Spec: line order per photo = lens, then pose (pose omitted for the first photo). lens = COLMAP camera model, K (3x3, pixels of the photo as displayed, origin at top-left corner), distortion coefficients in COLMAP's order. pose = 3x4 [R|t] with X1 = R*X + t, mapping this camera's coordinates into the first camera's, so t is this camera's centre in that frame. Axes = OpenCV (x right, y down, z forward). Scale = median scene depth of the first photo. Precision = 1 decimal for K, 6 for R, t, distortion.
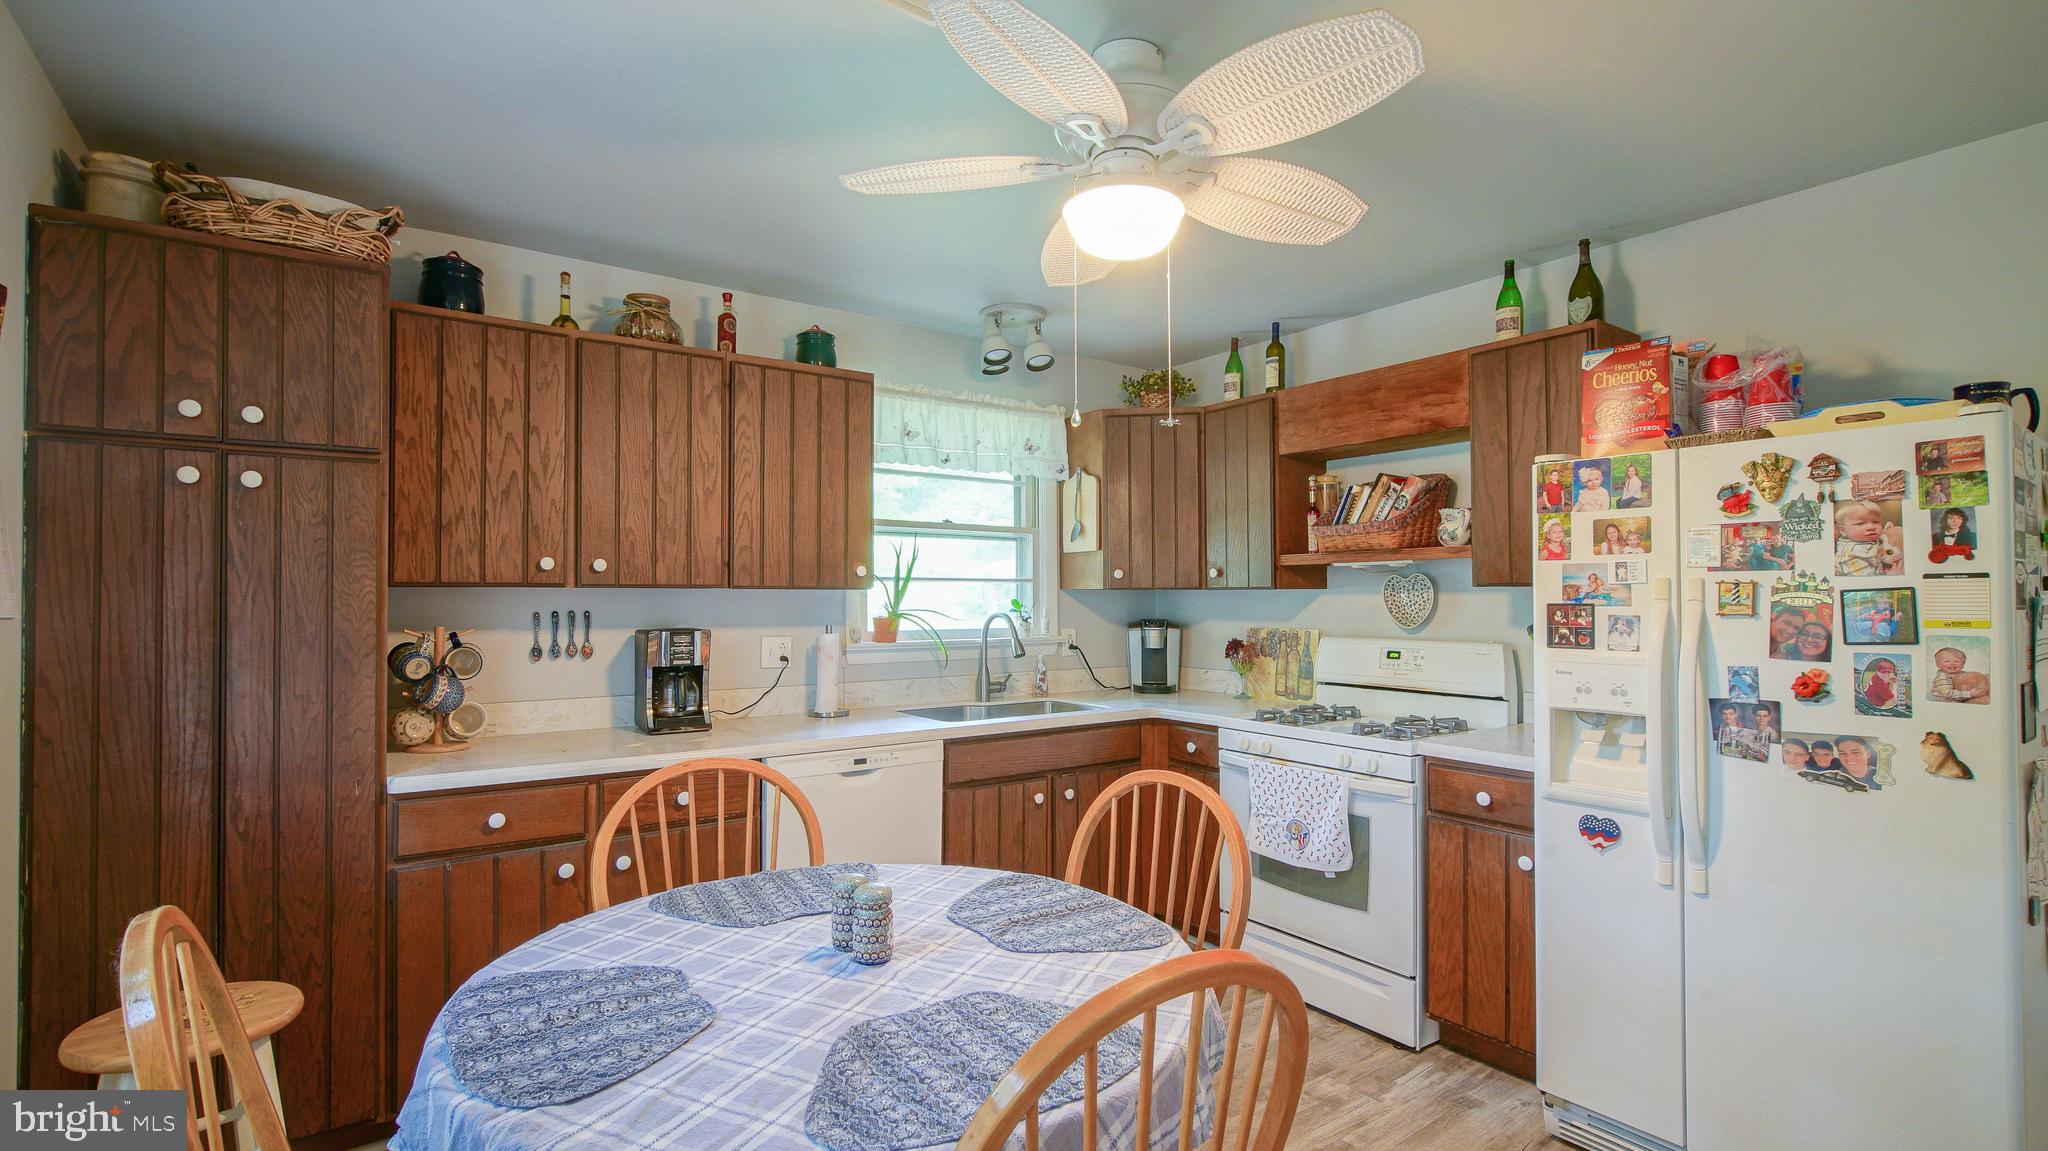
lens RADIAL K [[941.6, 0, 1023.6], [0, 941.6, 582.0], [0, 0, 1]] dist [-0.004201, 0.002134]
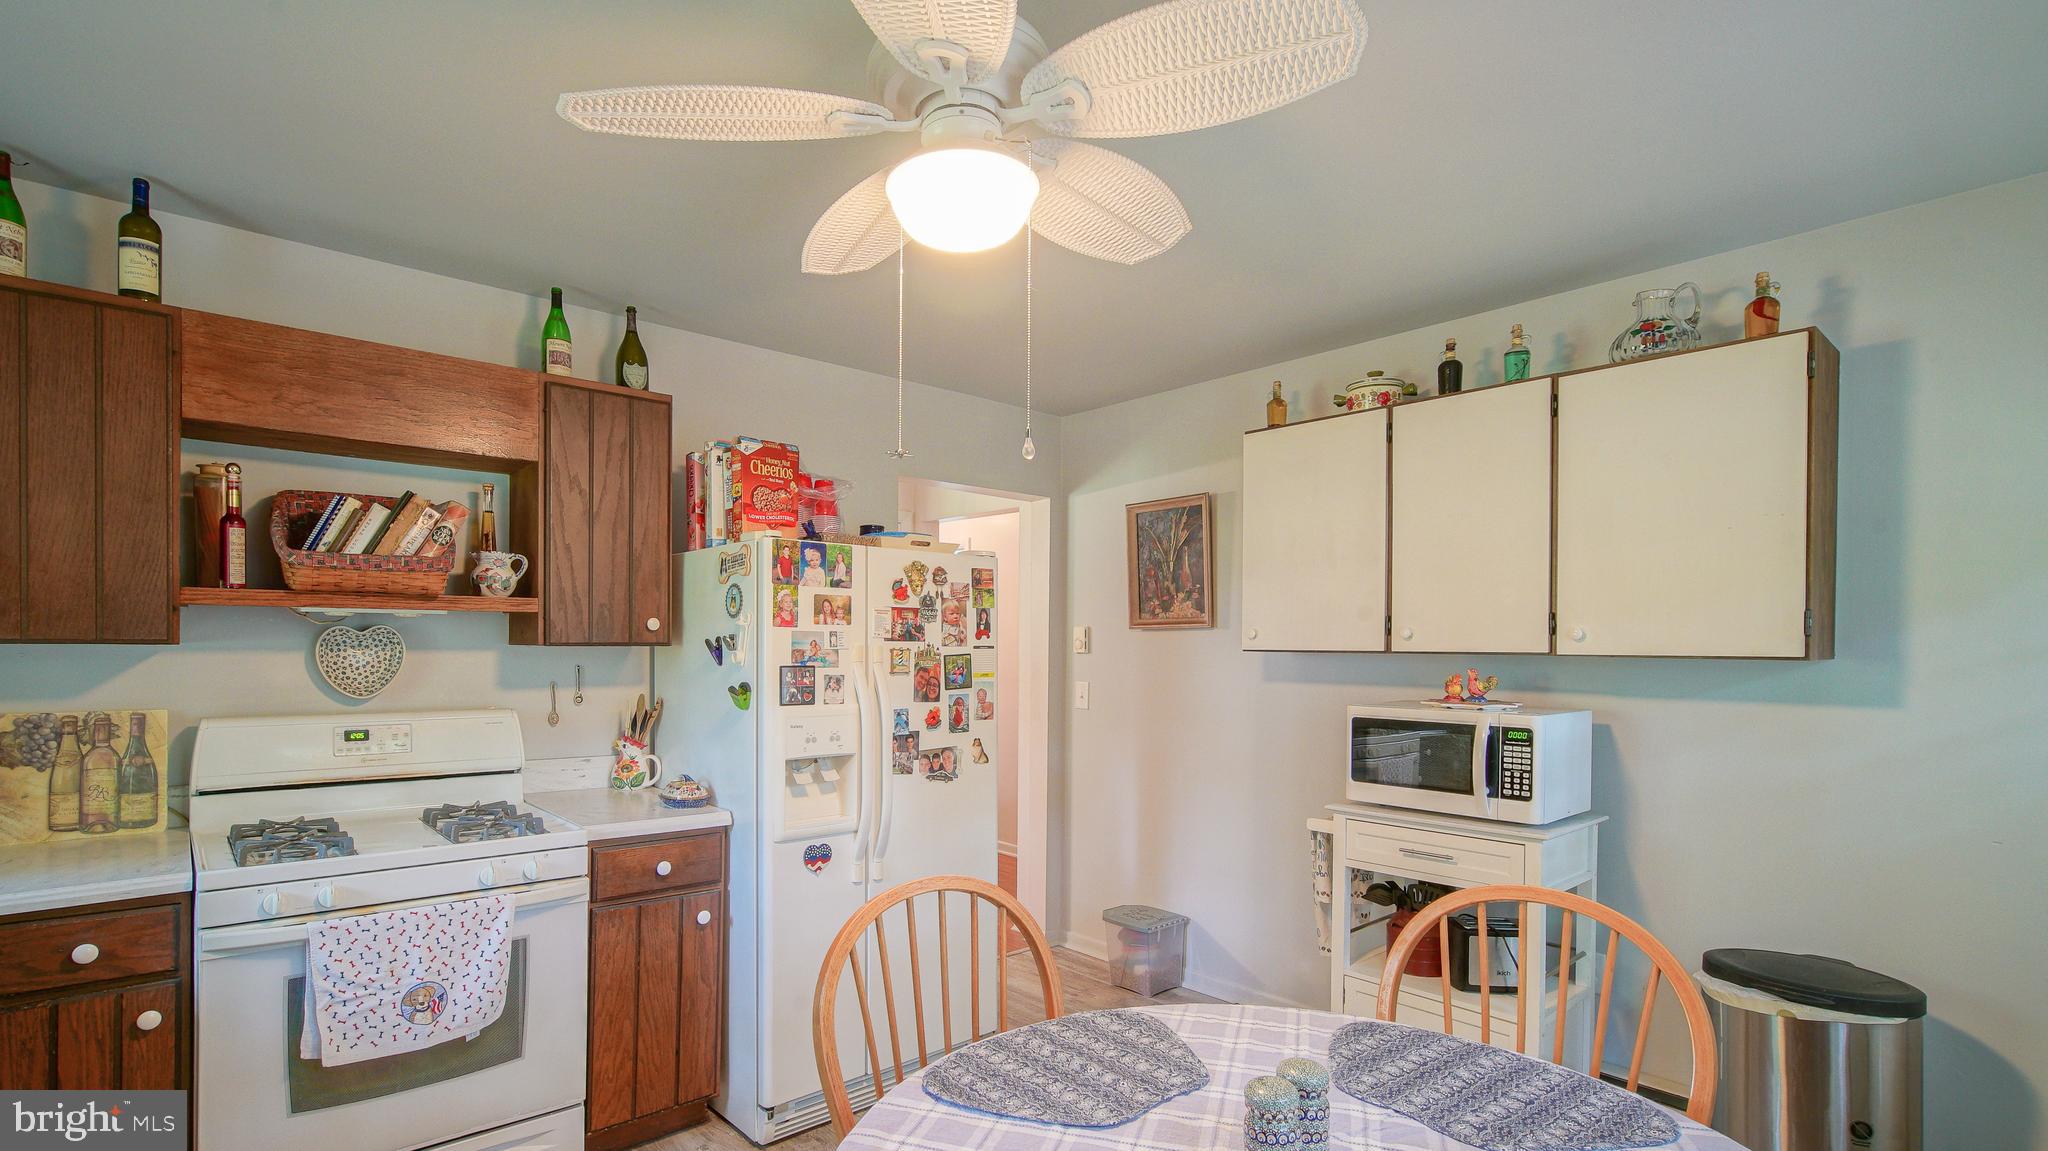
lens RADIAL K [[941.6, 0, 1008.3], [0, 941.6, 655.4], [0, 0, 1]] dist [-0.004201, 0.002134]
pose [[-0.087049, -0.009037, 0.996163, -0.612607], [-0.024497, 0.999676, 0.006928, -0.004027], [-0.995903, -0.023800, -0.087242, 0.898283]]
